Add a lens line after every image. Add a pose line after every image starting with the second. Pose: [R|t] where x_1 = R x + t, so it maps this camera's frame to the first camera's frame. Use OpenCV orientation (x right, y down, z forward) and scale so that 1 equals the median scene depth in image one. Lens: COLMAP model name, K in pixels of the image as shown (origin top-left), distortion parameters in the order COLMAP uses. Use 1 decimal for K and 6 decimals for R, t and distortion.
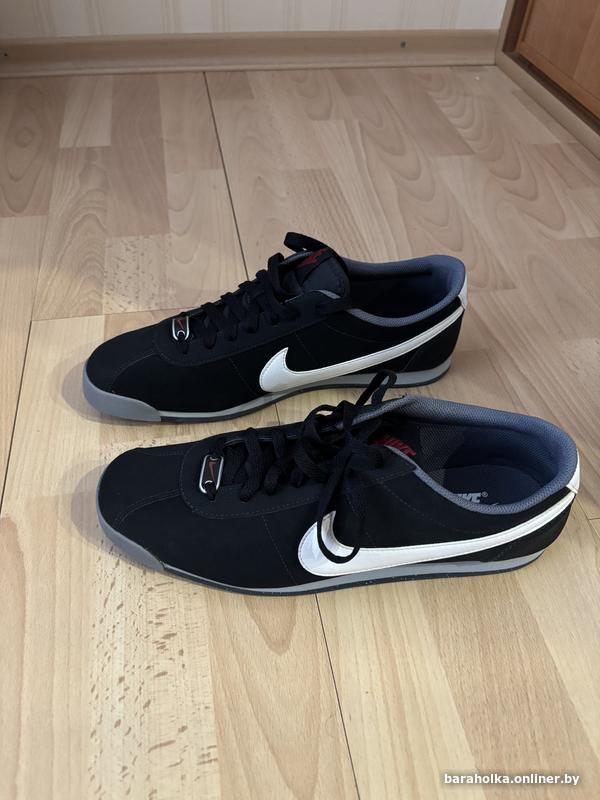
lens RADIAL K [[619.2, 0, 300.0], [0, 619.2, 400.0], [0, 0, 1]] dist [0.008269, -0.029628]
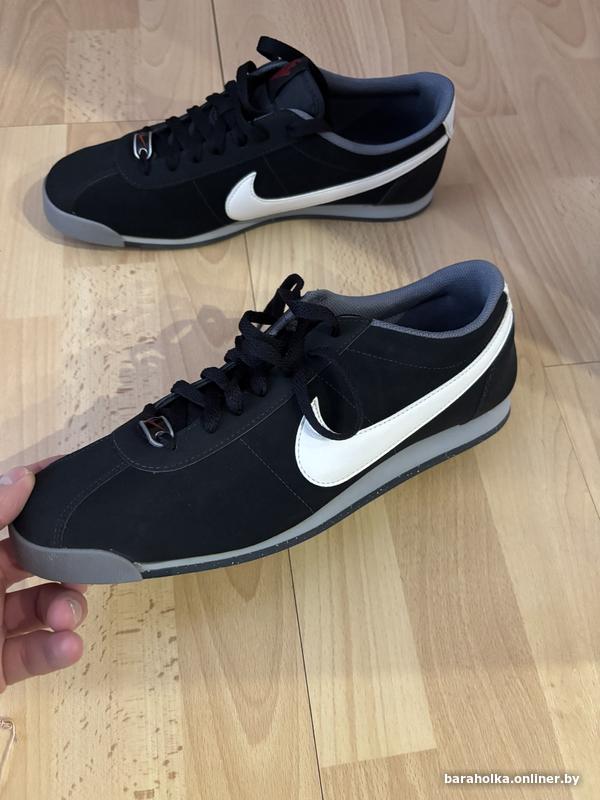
lens RADIAL K [[619.2, 0, 300.0], [0, 619.2, 400.0], [0, 0, 1]] dist [0.008269, -0.029628]
pose [[0.998884, 0.046551, 0.008012, 0.052049], [-0.046952, 0.959954, 0.276194, -0.015628], [0.005166, -0.276262, 0.961069, -0.001126]]
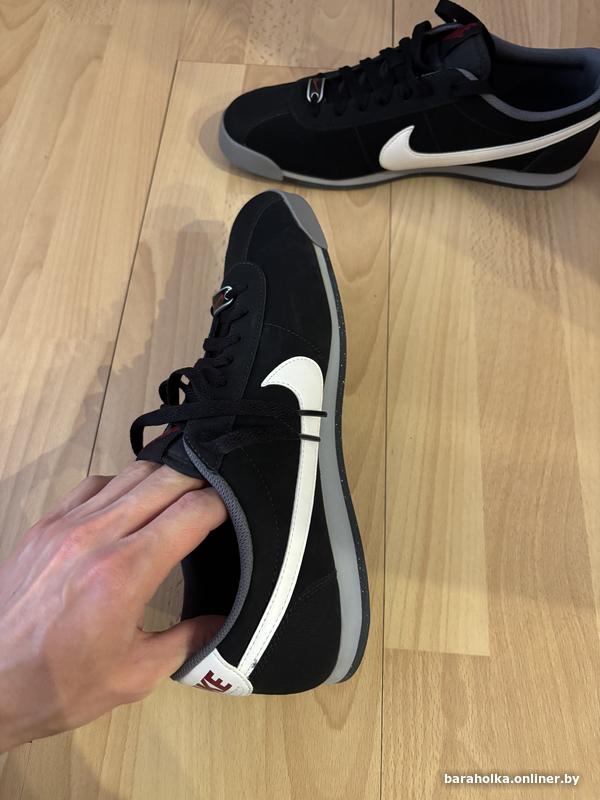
lens RADIAL K [[619.2, 0, 300.0], [0, 619.2, 400.0], [0, 0, 1]] dist [0.008269, -0.029628]
pose [[0.967138, 0.218619, -0.129808, 0.027799], [-0.164239, 0.926916, 0.337419, 0.018706], [0.194088, -0.305011, 0.932362, -0.118061]]
